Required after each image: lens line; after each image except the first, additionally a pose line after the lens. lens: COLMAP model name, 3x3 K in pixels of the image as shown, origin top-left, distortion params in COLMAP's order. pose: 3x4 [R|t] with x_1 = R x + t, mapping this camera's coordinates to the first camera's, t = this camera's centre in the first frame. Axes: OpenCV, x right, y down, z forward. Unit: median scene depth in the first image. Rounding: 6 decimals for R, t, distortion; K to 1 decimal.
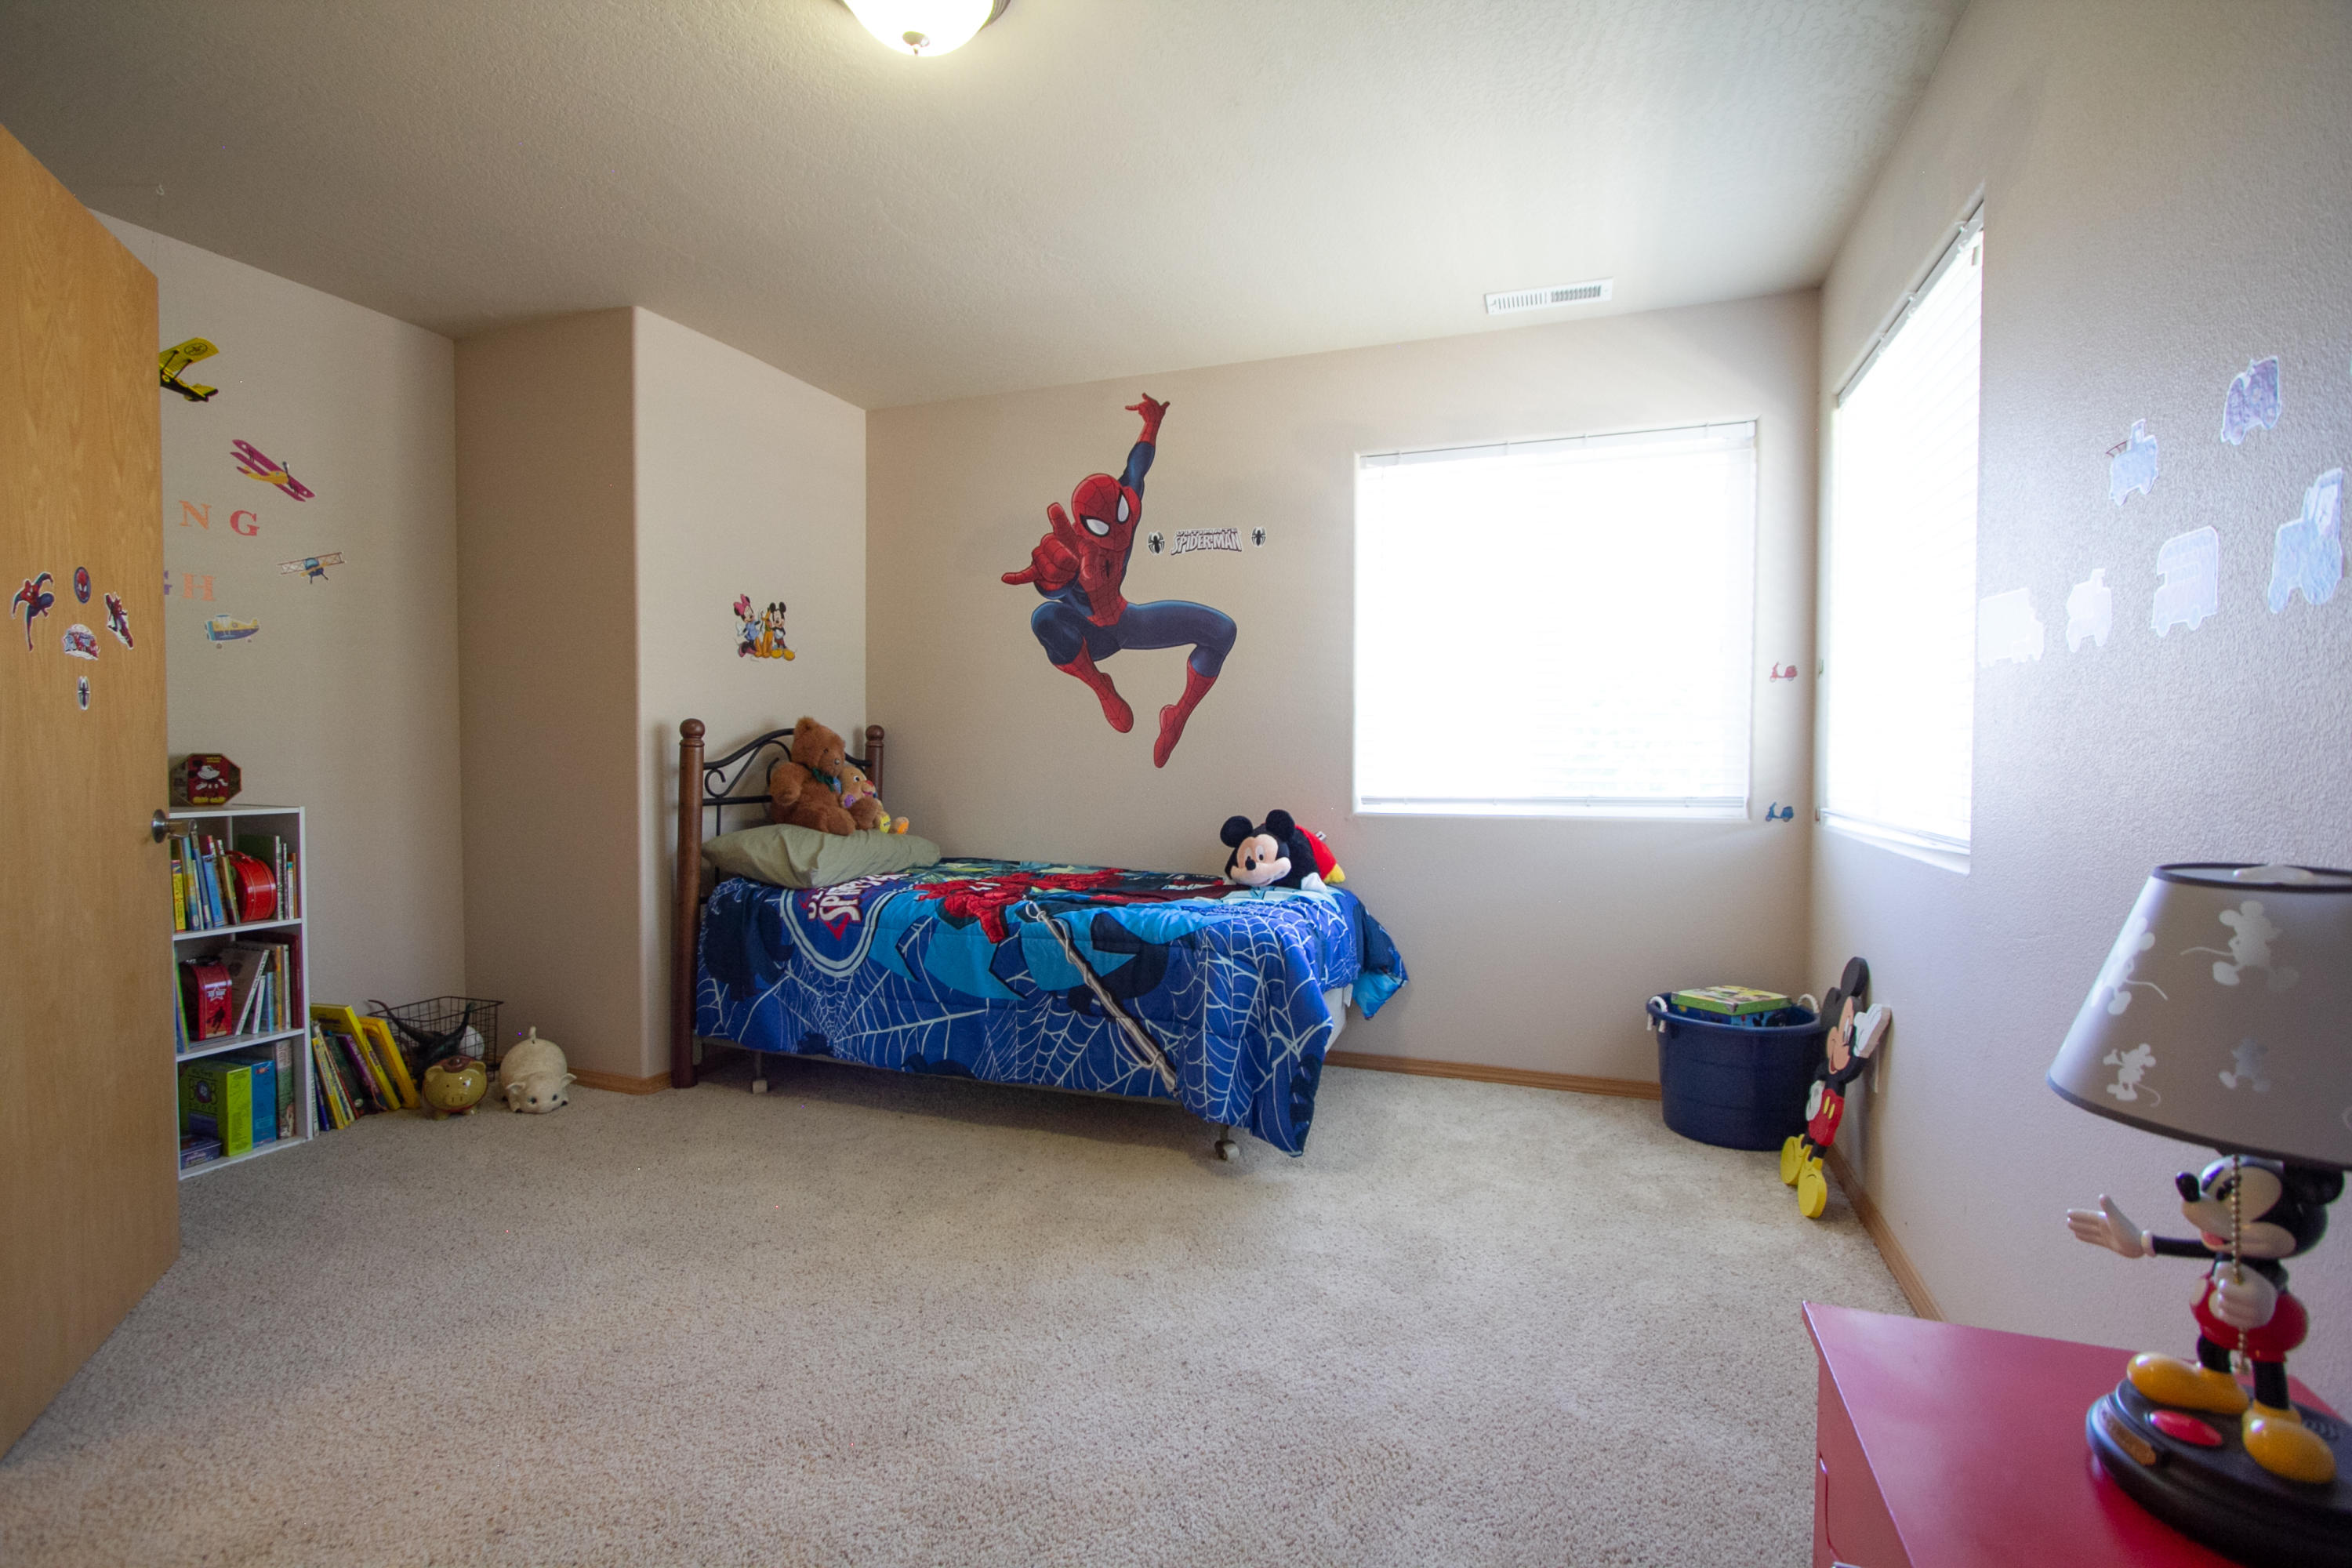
lens RADIAL K [[1077.8, 0, 1177.9], [0, 1077.8, 778.3], [0, 0, 1]] dist [-0.016250, 0.002764]
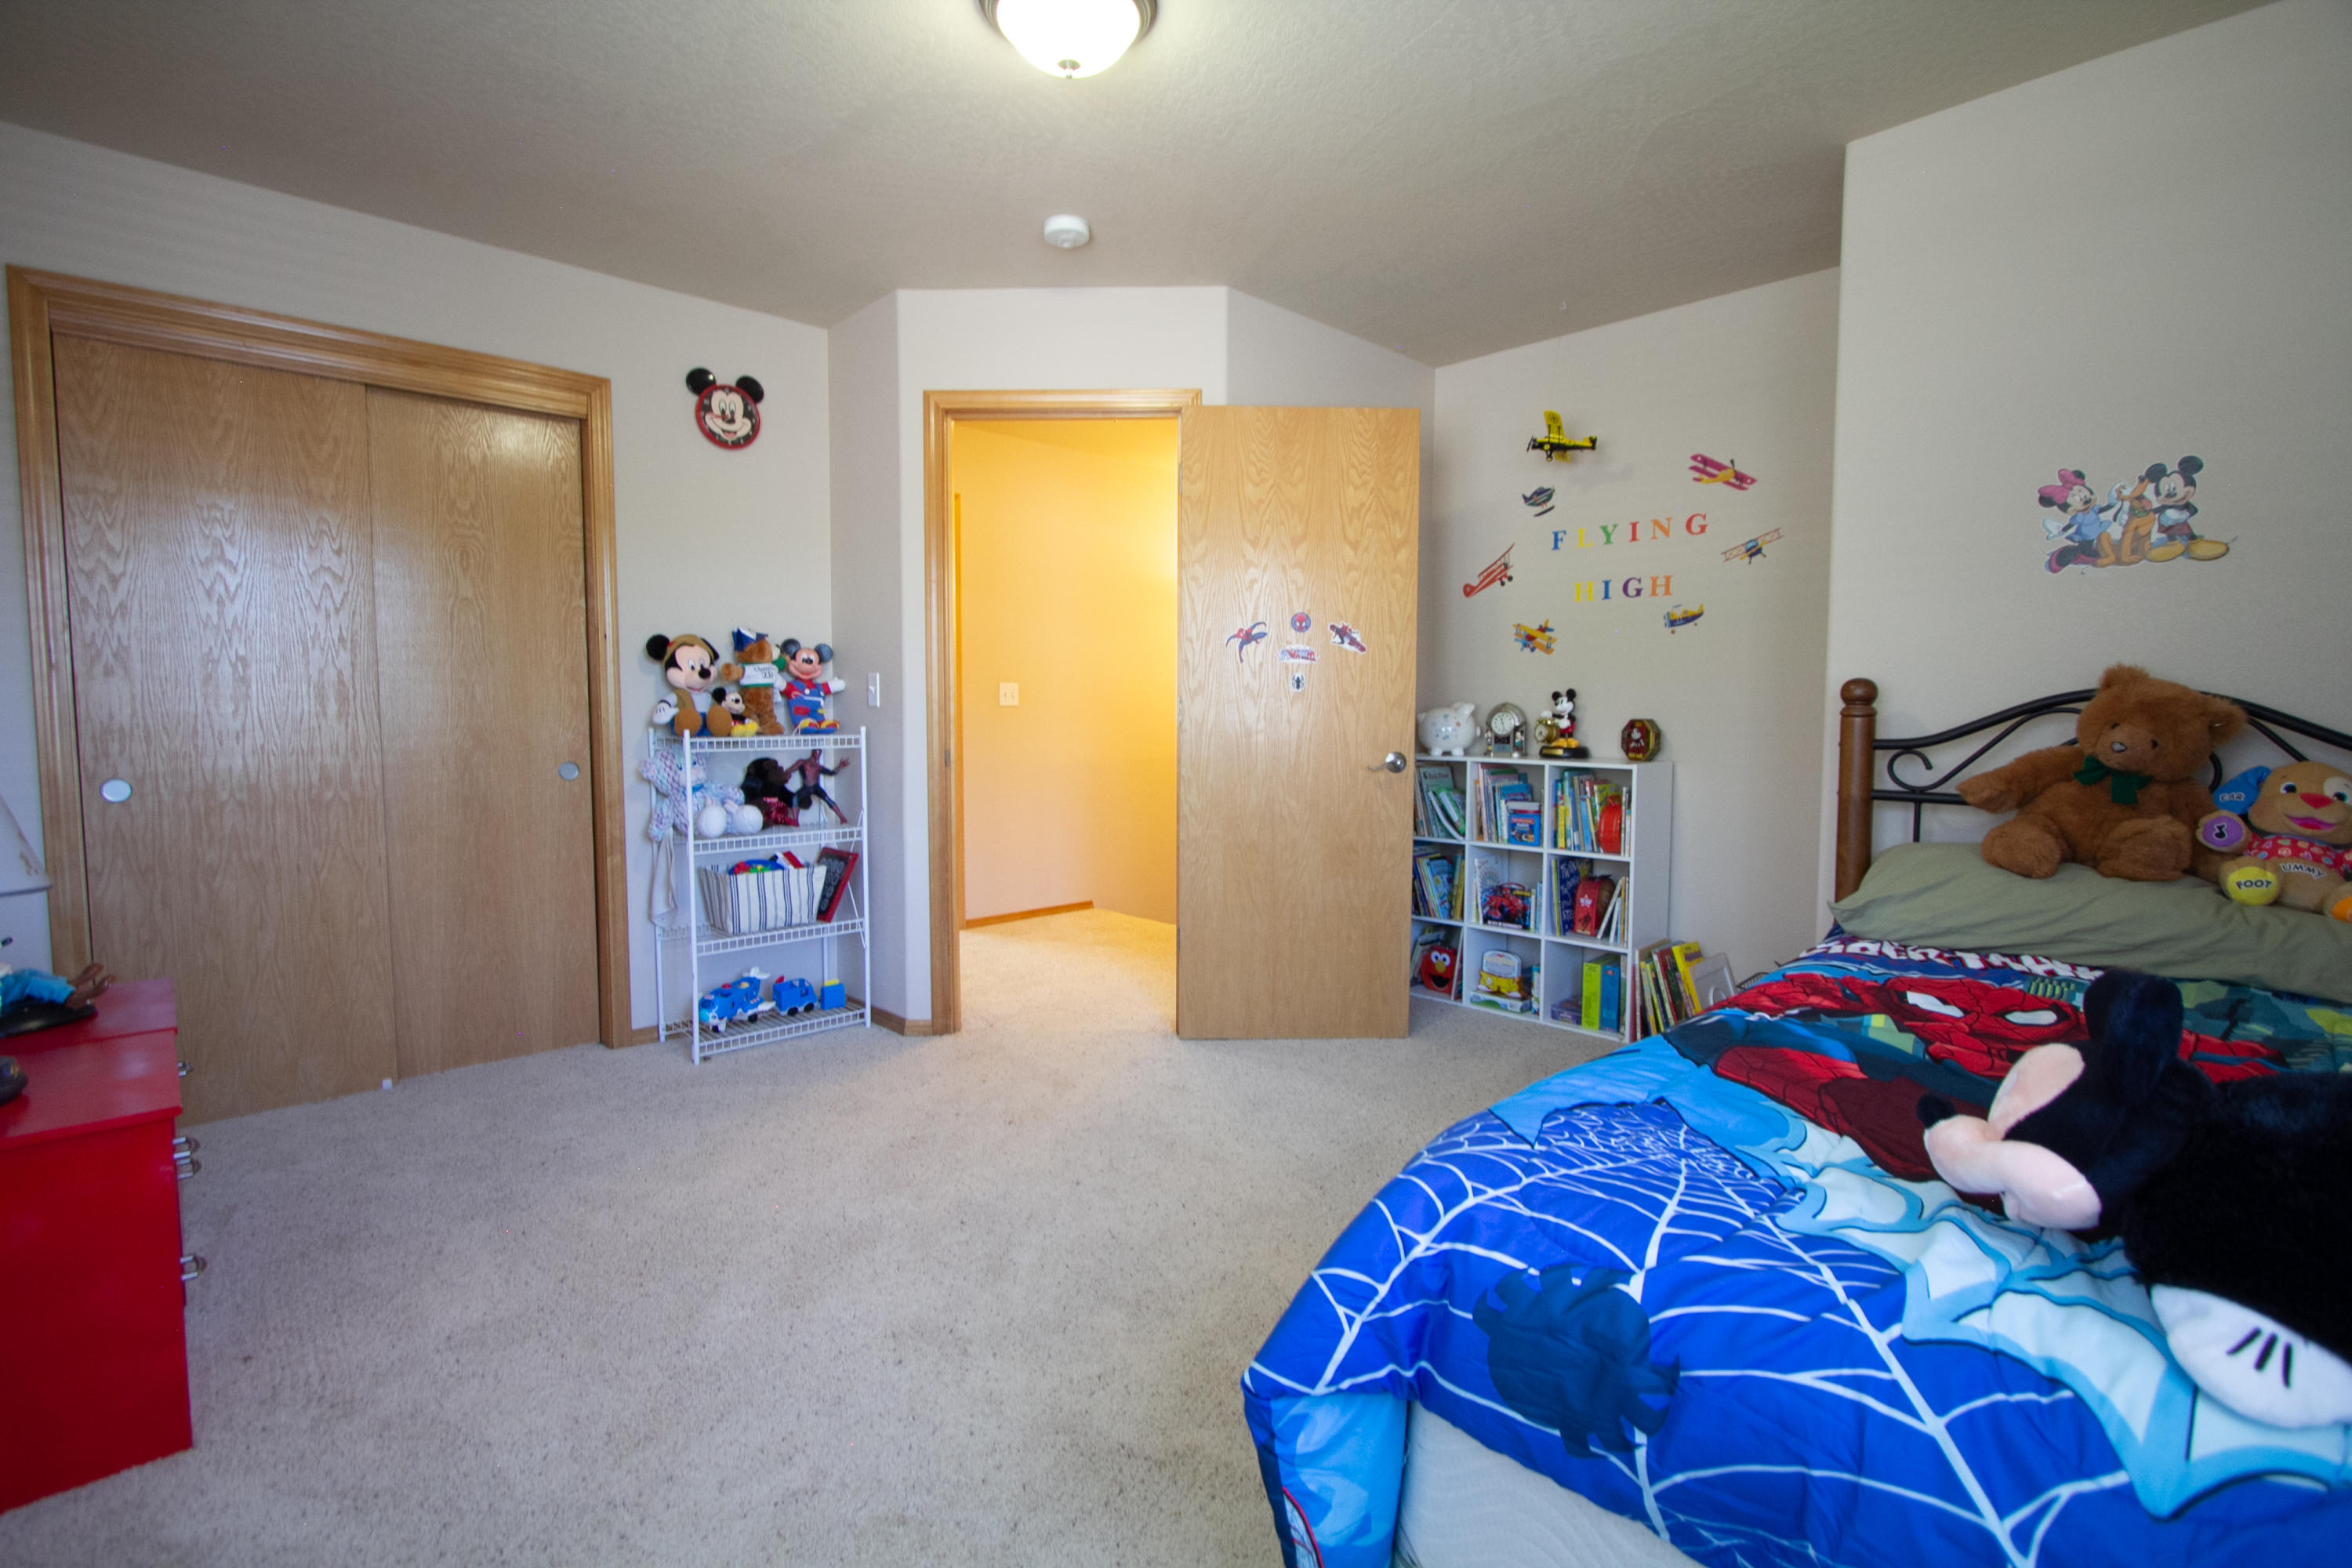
lens RADIAL K [[1077.8, 0, 1182.1], [0, 1077.8, 783.5], [0, 0, 1]] dist [-0.016250, 0.002764]
pose [[-0.434876, 0.060227, -0.898474, 0.430466], [-0.033560, 0.995984, 0.083007, -0.031835], [0.899865, 0.066250, -0.431108, 0.965273]]
